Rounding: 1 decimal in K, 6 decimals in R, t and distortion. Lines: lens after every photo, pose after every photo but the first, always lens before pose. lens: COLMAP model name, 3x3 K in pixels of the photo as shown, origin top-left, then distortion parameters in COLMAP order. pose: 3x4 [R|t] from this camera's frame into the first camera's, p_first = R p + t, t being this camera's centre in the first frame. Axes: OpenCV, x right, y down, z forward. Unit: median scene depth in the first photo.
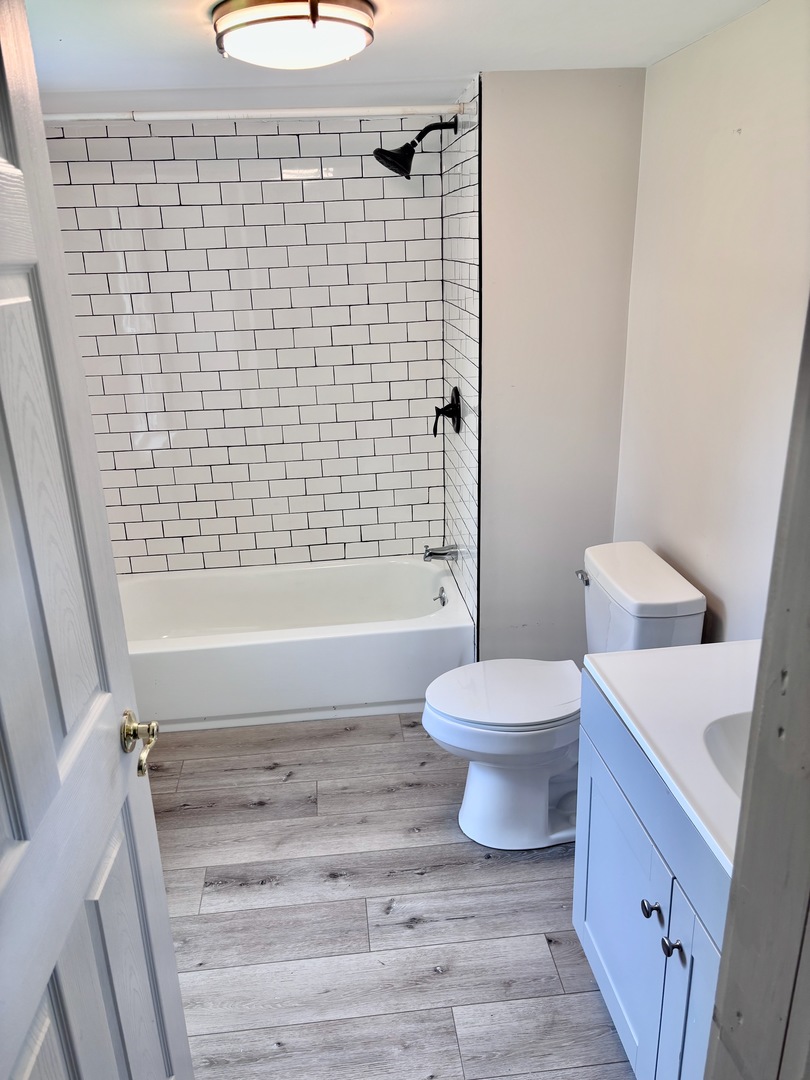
lens RADIAL K [[811.0, 0, 396.5], [0, 811.0, 540.8], [0, 0, 1]] dist [0.045342, -0.046175]
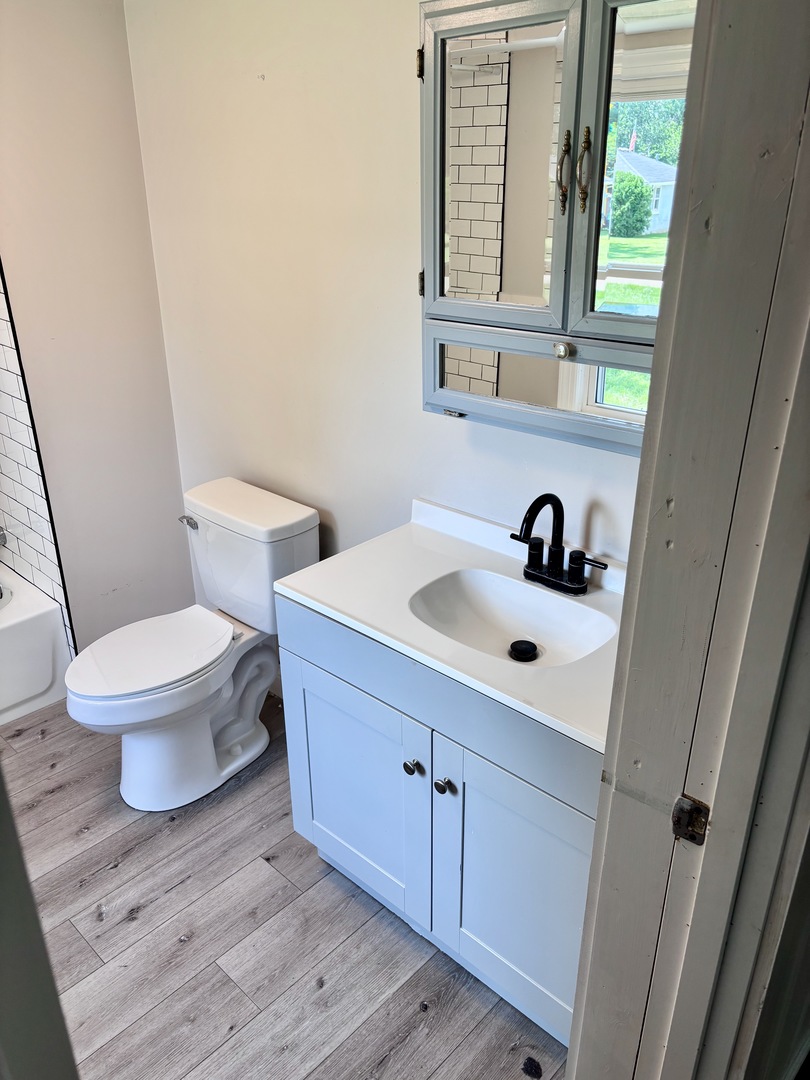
lens RADIAL K [[811.0, 0, 395.3], [0, 811.0, 541.5], [0, 0, 1]] dist [0.045342, -0.046175]
pose [[0.757118, -0.236400, 0.609005, -0.225654], [0.198738, 0.971393, 0.129997, -0.013743], [-0.622314, 0.022609, 0.782441, 0.060544]]
